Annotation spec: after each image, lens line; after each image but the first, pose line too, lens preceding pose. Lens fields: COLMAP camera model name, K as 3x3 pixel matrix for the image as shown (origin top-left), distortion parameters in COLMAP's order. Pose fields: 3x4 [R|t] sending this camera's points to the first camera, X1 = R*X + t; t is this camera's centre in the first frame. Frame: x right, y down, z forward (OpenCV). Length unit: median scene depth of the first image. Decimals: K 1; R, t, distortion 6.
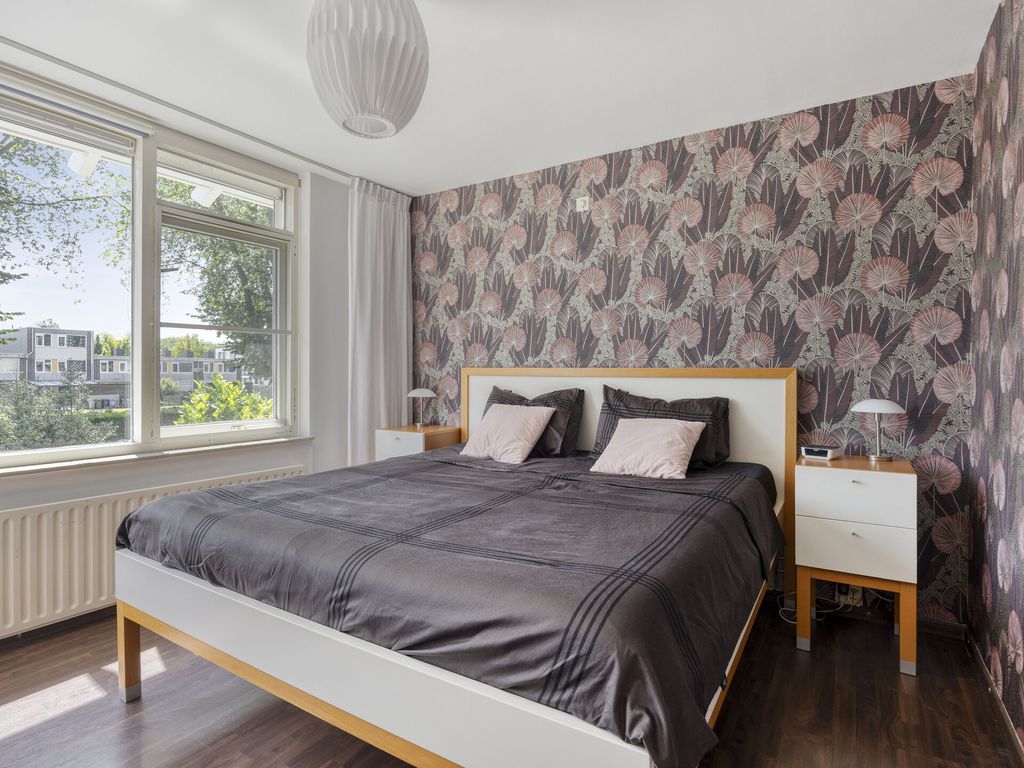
lens RADIAL K [[545.8, 0, 508.2], [0, 545.8, 375.5], [0, 0, 1]] dist [-0.002754, -0.000306]
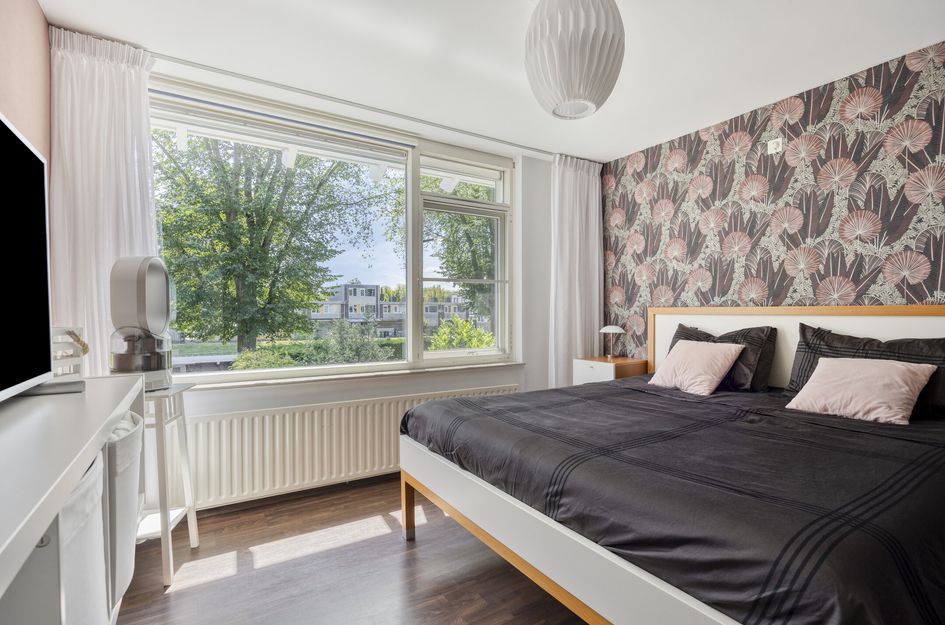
lens RADIAL K [[448.7, 0, 475.6], [0, 448.7, 319.2], [0, 0, 1]] dist [-0.003816, 0.000153]
pose [[0.905091, 0.000900, -0.425217, -0.016549], [0.003575, 0.999946, 0.009726, -0.000570], [0.425203, -0.010323, 0.905039, 0.000335]]
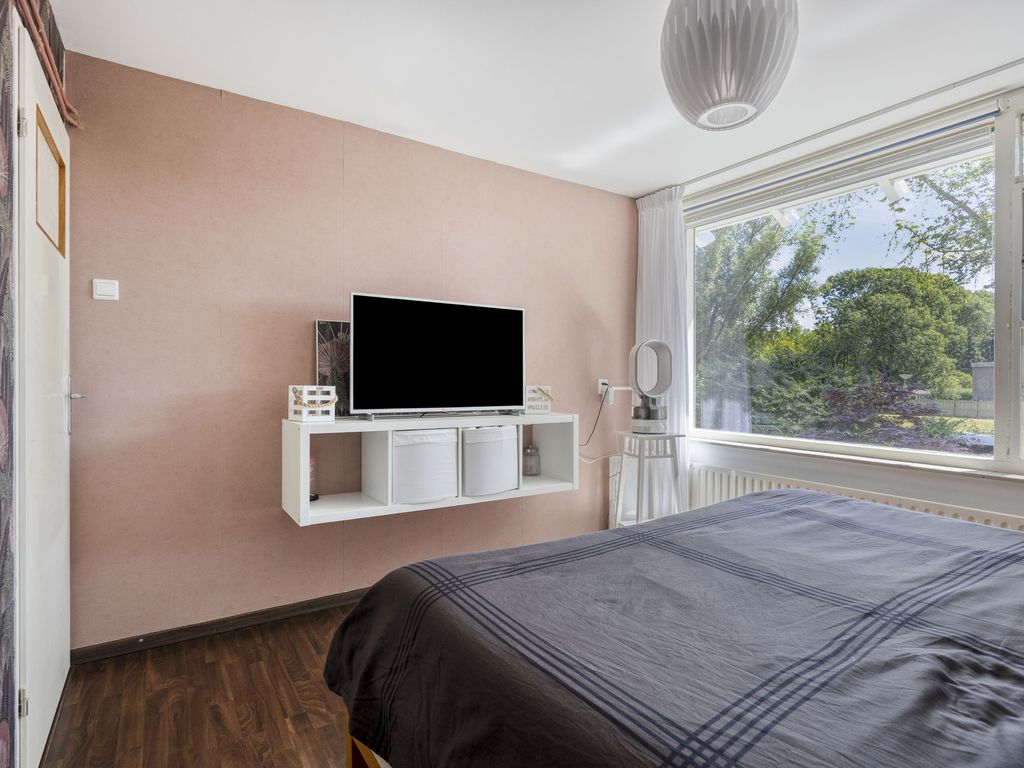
lens RADIAL K [[545.8, 0, 508.2], [0, 545.8, 375.5], [0, 0, 1]] dist [-0.002754, -0.000306]
pose [[-0.420272, -0.010651, -0.907336, 0.447269], [-0.007269, 0.999939, -0.008370, -0.001769], [0.907369, 0.003078, -0.420323, 0.630725]]
